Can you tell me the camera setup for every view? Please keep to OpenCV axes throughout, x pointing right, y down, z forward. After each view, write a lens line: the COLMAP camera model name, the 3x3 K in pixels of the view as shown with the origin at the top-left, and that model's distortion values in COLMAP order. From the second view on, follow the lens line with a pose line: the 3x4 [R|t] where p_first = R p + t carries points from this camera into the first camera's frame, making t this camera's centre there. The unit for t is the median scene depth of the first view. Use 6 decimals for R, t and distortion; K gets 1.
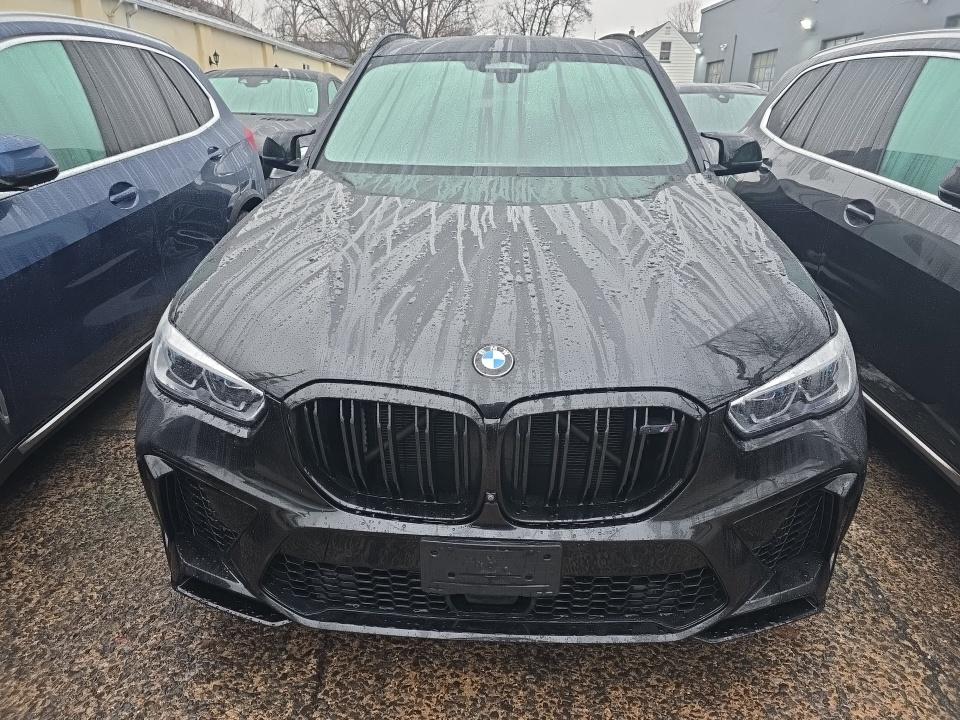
lens RADIAL K [[653.7, 0, 483.2], [0, 653.7, 355.1], [0, 0, 1]] dist [0.028234, -0.025282]
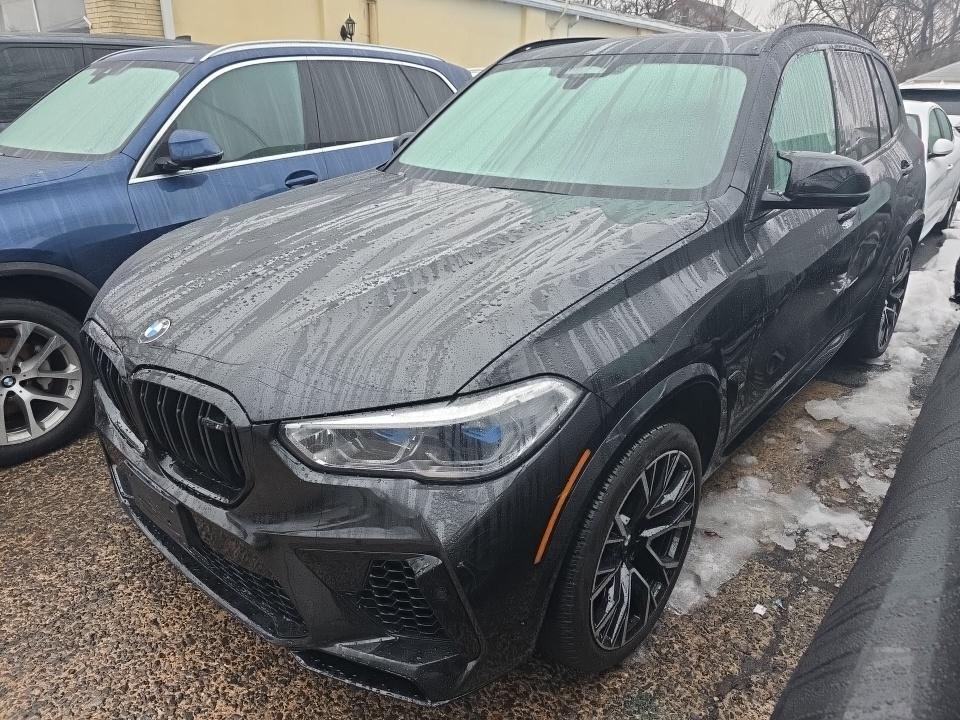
lens RADIAL K [[653.7, 0, 483.7], [0, 653.7, 364.5], [0, 0, 1]] dist [0.028234, -0.025282]
pose [[0.779978, 0.239153, -0.578307, 0.912458], [-0.235032, 0.968396, 0.083476, -0.130582], [0.579994, 0.070811, 0.811537, 0.288314]]
